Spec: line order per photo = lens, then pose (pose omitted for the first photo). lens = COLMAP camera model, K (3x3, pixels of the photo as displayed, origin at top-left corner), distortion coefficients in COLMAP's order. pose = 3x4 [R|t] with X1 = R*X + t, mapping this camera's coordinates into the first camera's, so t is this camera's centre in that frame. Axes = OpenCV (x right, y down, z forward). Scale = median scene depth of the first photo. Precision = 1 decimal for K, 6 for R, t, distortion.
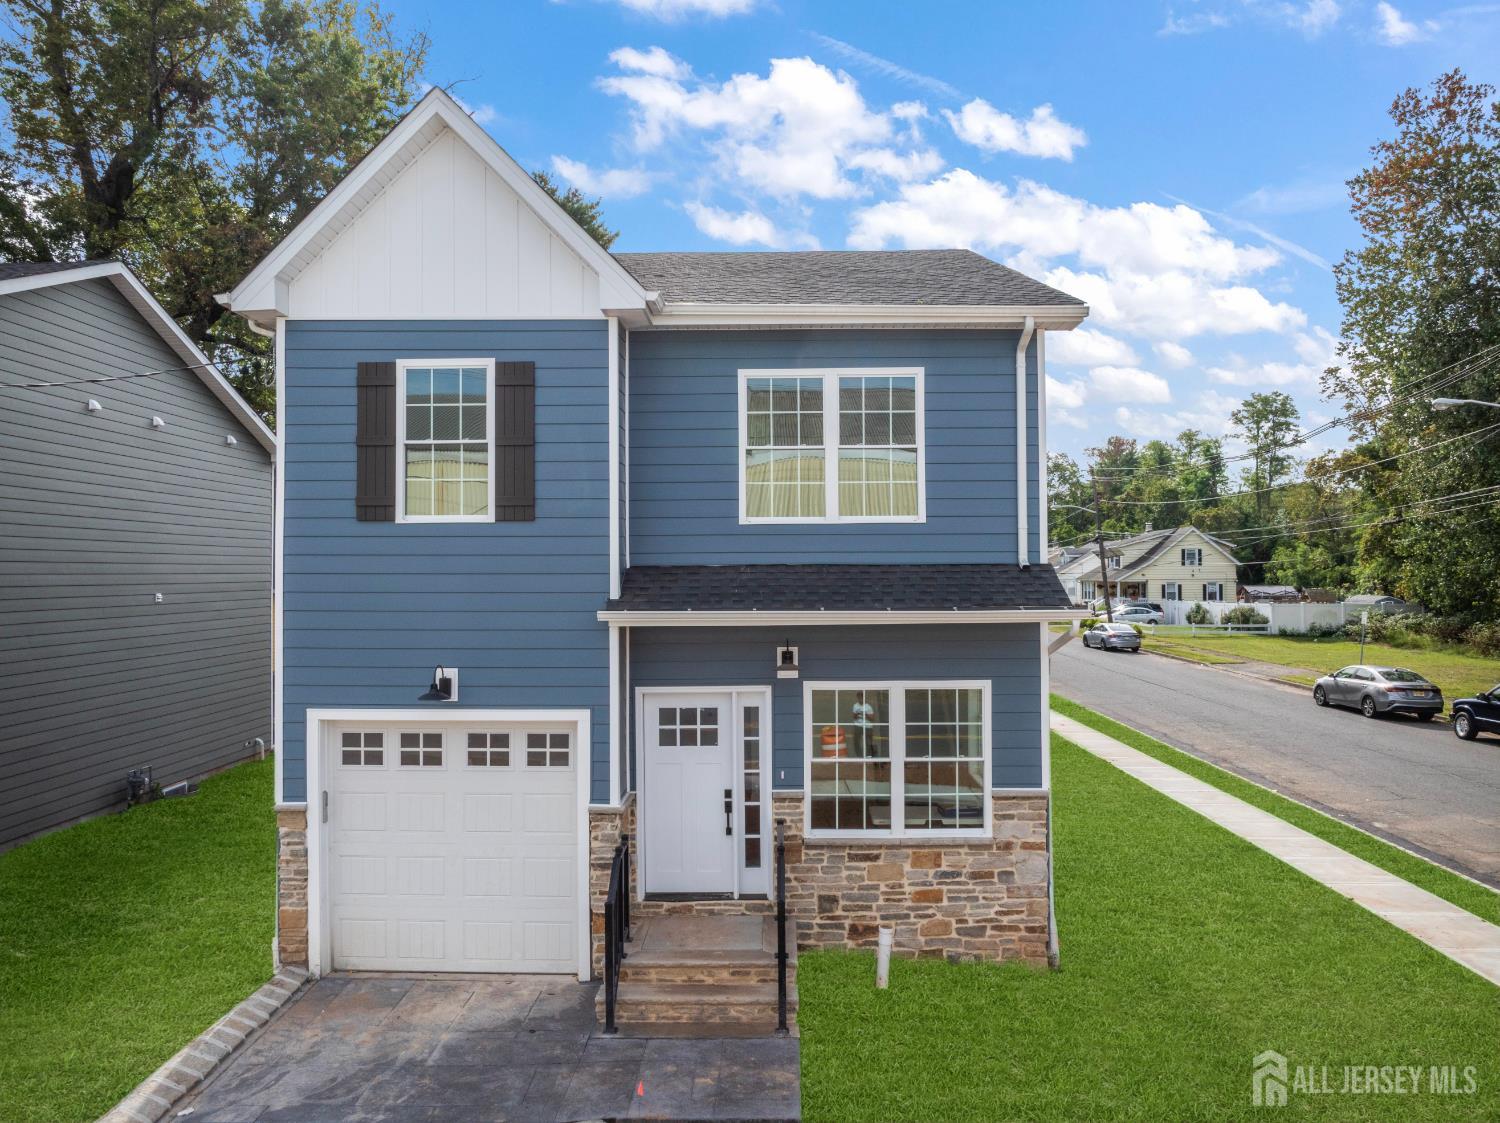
lens RADIAL K [[1052.9, 0, 750.3], [0, 1052.9, 553.3], [0, 0, 1]] dist [-0.029796, 0.003052]
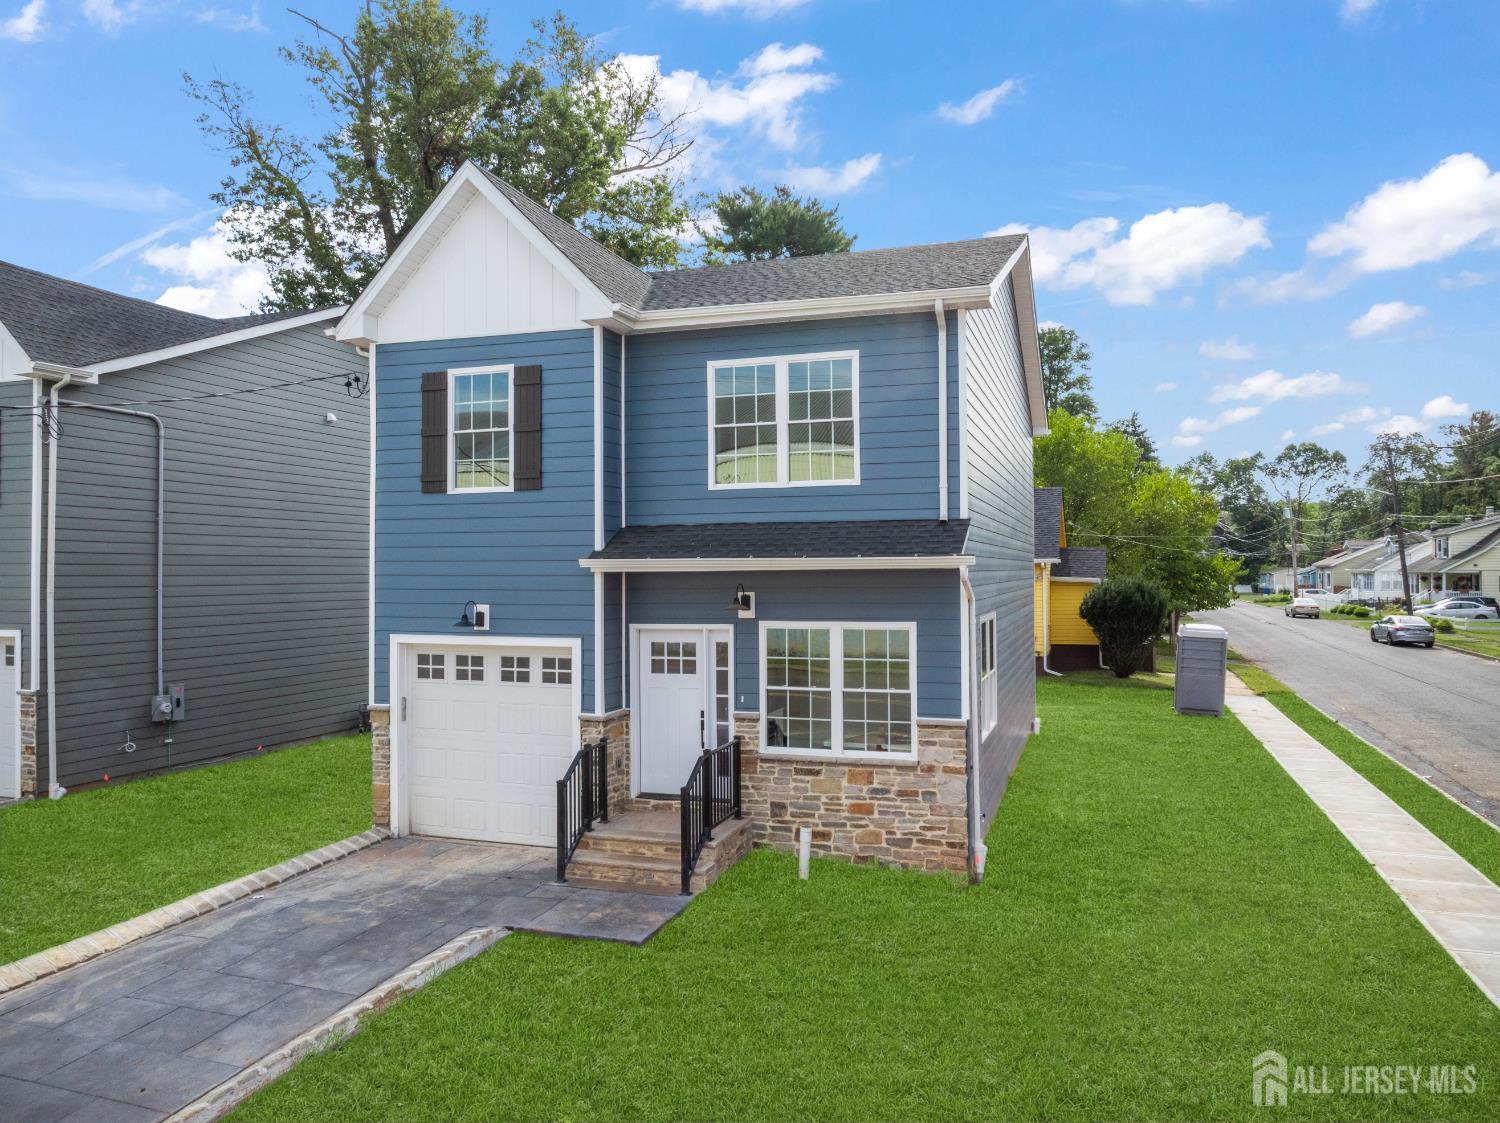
lens RADIAL K [[1052.9, 0, 758.1], [0, 1052.9, 550.5], [0, 0, 1]] dist [-0.029796, 0.003052]
pose [[0.955403, -0.006774, -0.295229, 0.421401], [0.006482, 0.999977, -0.001968, 0.047000], [0.295235, -0.000033, 0.955425, -0.141195]]
